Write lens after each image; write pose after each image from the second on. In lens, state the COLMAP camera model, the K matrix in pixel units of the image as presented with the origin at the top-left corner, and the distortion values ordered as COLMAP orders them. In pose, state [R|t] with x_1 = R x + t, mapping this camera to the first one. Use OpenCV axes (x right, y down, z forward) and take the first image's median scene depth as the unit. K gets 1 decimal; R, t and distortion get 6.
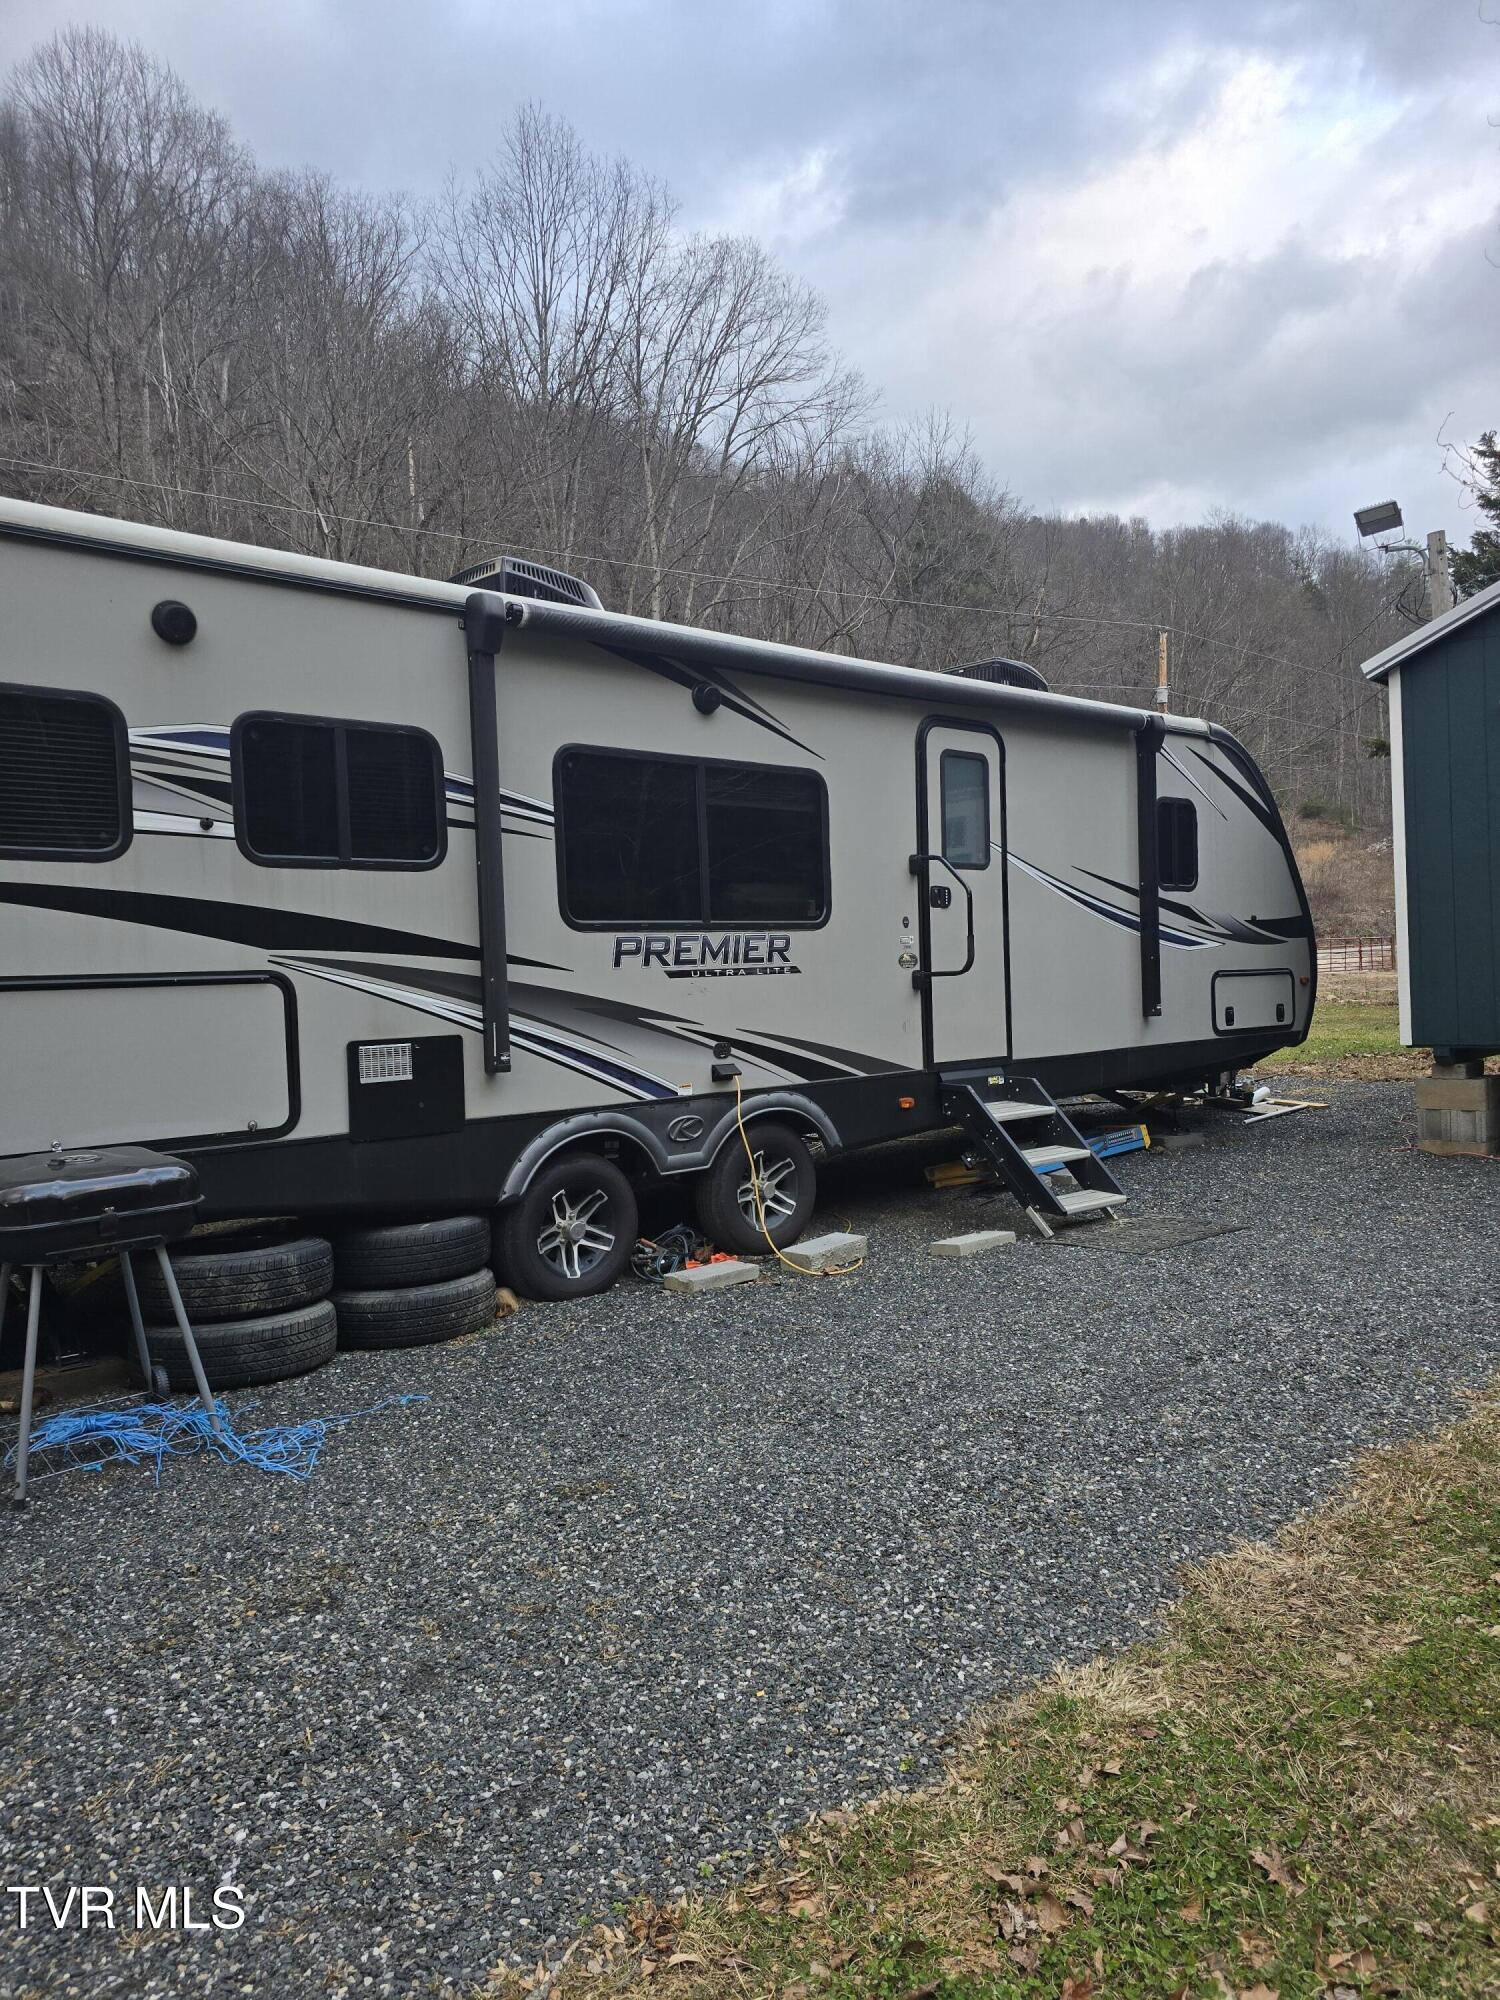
lens RADIAL K [[1330.1, 0, 749.6], [0, 1330.1, 1011.4], [0, 0, 1]] dist [0.012539, -0.000371]
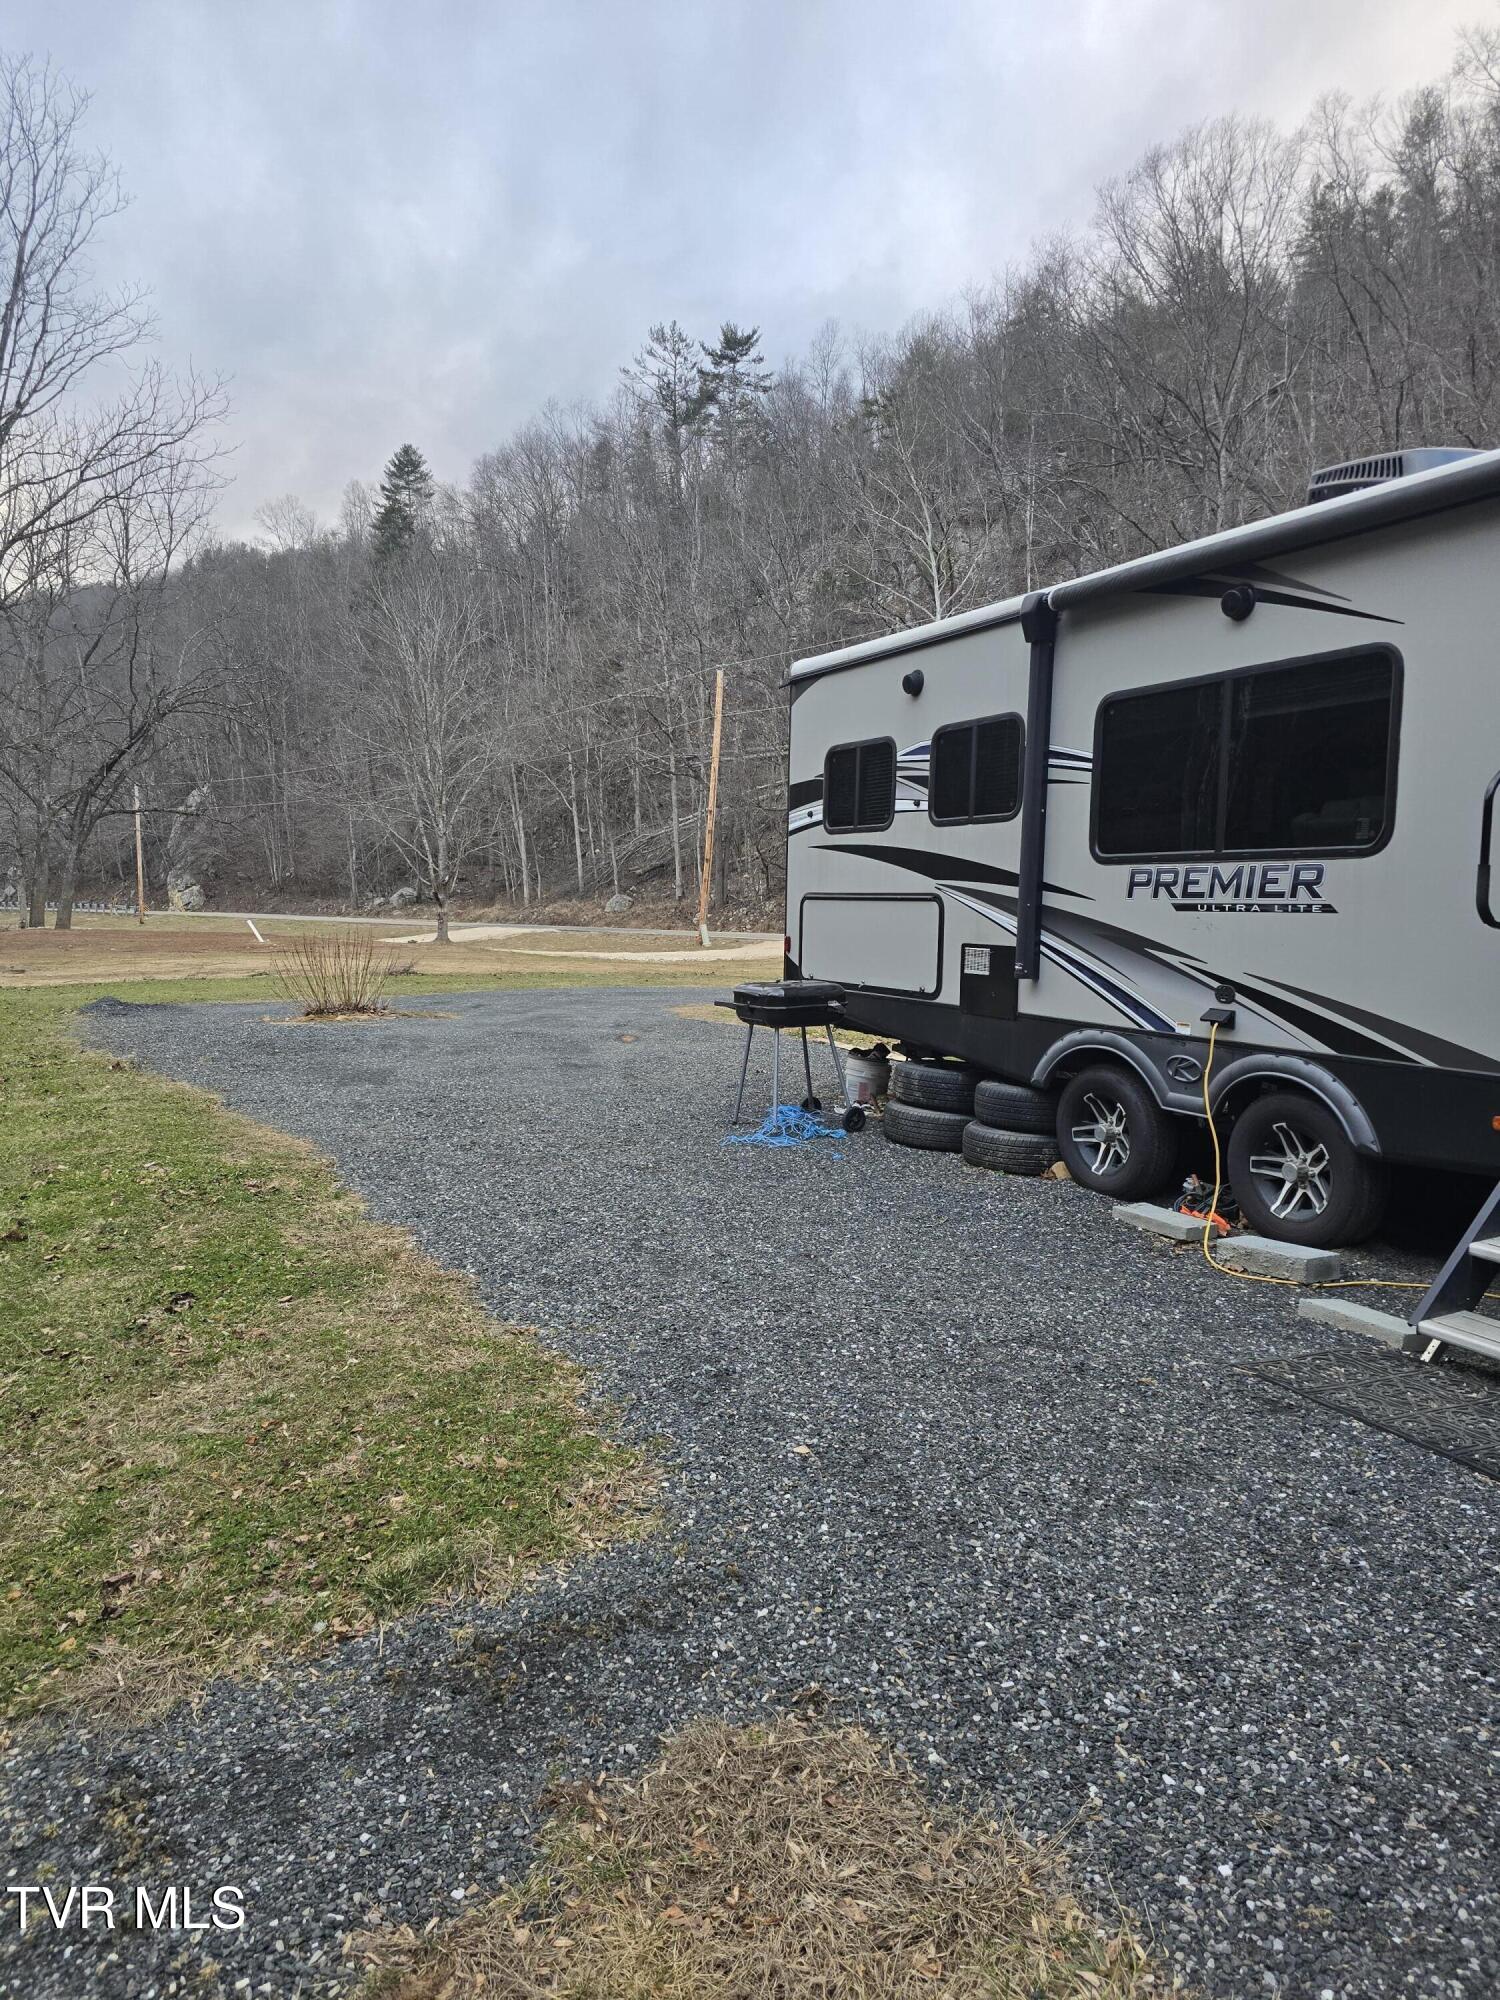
lens RADIAL K [[1330.1, 0, 749.6], [0, 1330.1, 995.6], [0, 0, 1]] dist [0.012539, -0.000371]
pose [[-0.252379, 0.088241, -0.963597, 0.963969], [-0.047773, 0.993483, 0.103490, -0.049320], [0.966449, 0.072153, -0.246518, 0.941872]]
